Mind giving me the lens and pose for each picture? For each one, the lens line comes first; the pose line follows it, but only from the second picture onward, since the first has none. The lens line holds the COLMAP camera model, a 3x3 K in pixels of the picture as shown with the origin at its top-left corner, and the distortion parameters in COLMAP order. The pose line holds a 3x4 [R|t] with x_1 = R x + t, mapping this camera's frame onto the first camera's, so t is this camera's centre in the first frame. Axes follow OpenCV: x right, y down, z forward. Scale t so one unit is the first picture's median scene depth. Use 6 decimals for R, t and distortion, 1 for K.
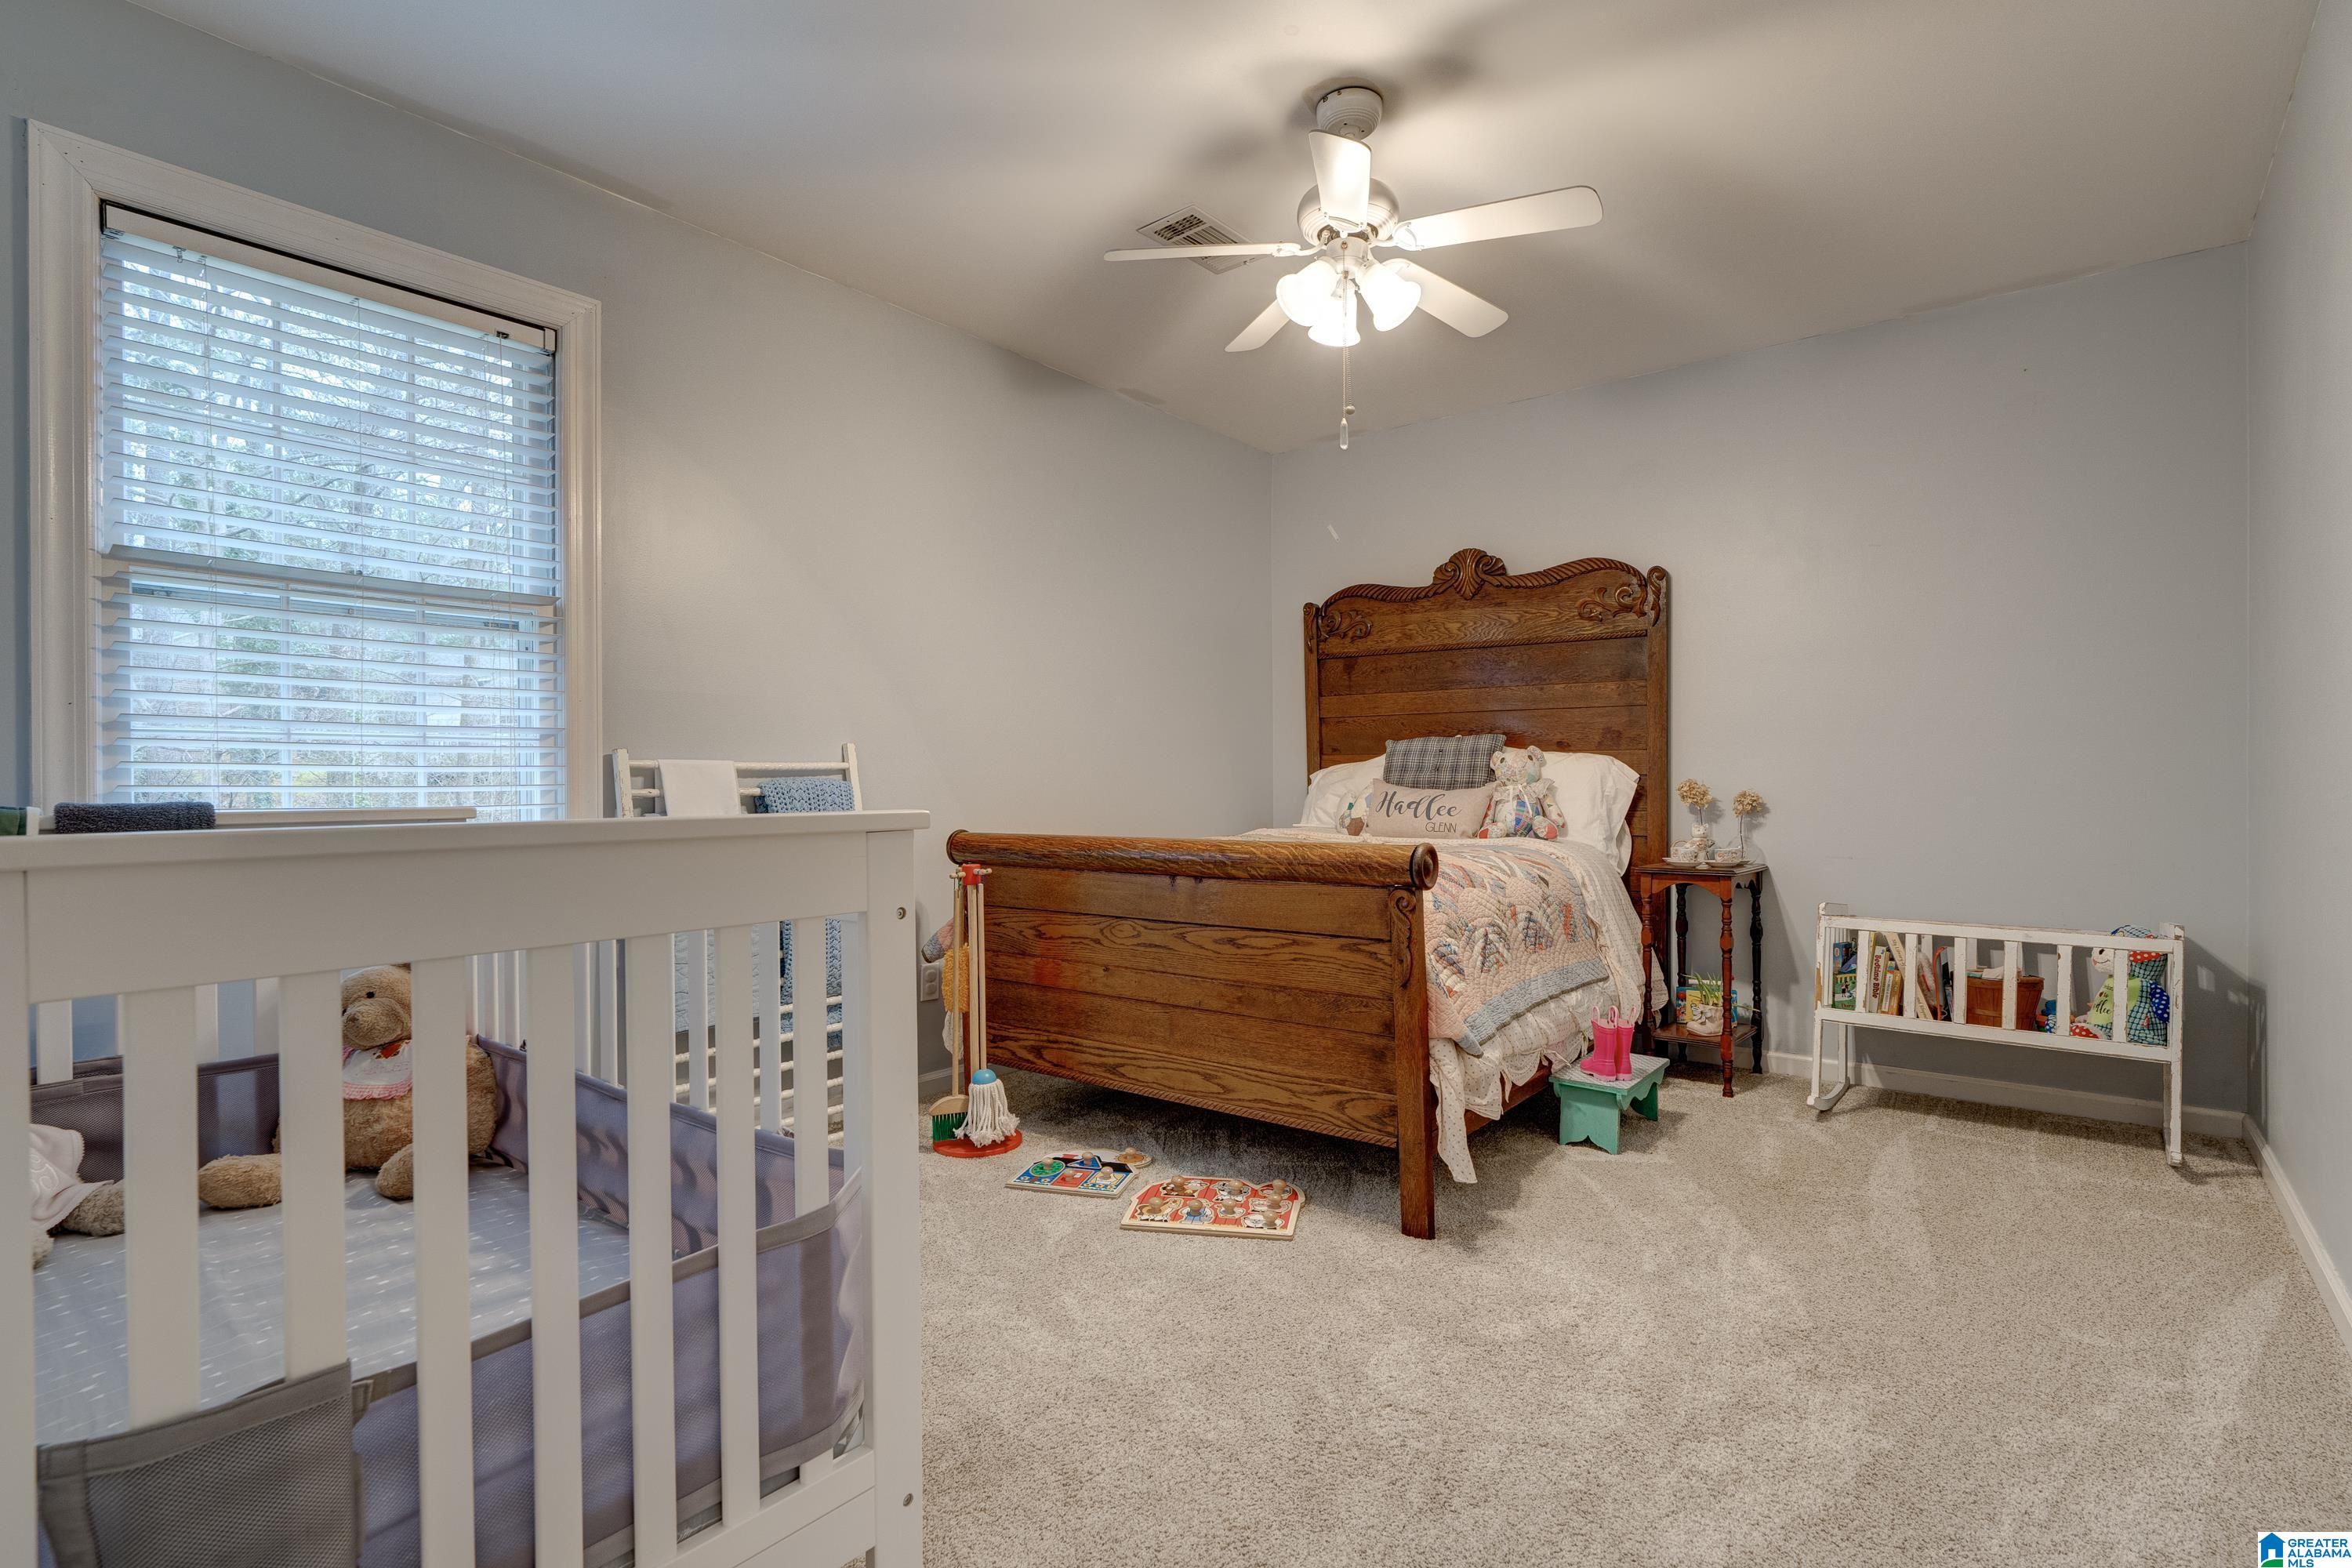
lens RADIAL K [[1090.9, 0, 1173.6], [0, 1090.9, 793.6], [0, 0, 1]] dist [0.000809, 0.000519]
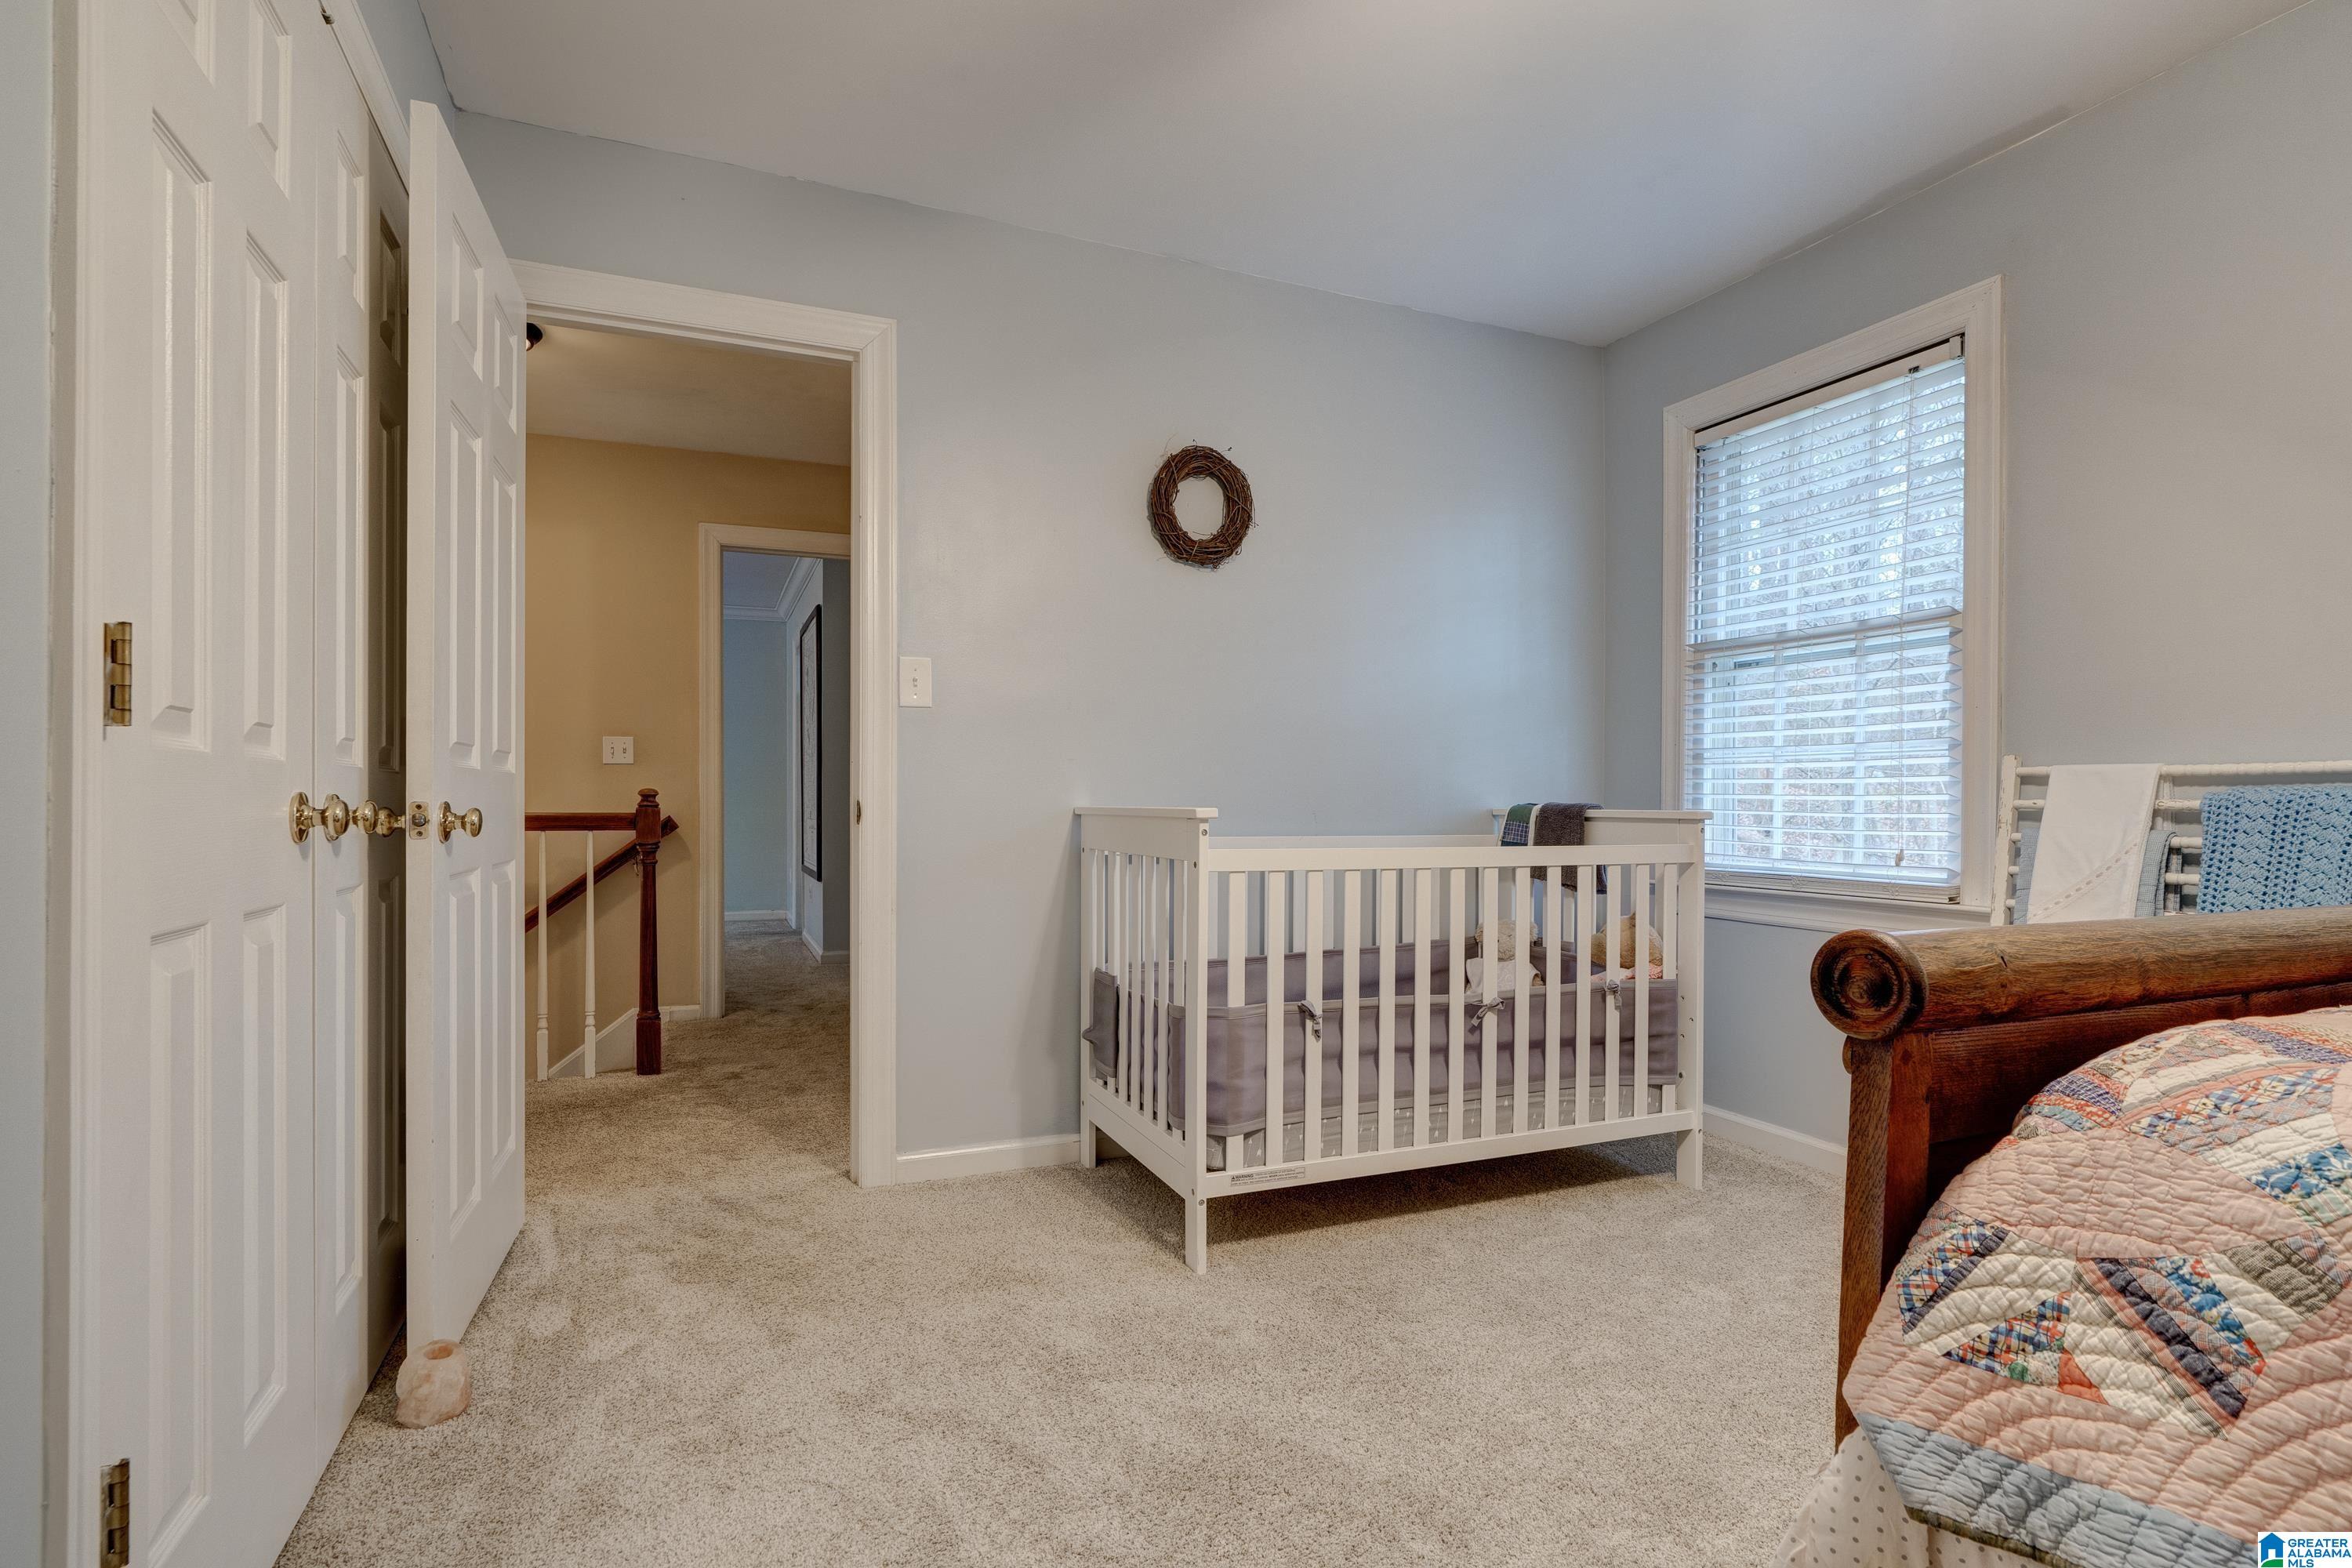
lens RADIAL K [[1090.9, 0, 1173.6], [0, 1090.9, 793.6], [0, 0, 1]] dist [0.000809, 0.000519]
pose [[-0.427151, 0.001331, -0.904179, 0.684289], [-0.009462, 0.999938, 0.005942, -0.008425], [0.904131, 0.011094, -0.427112, 0.847481]]
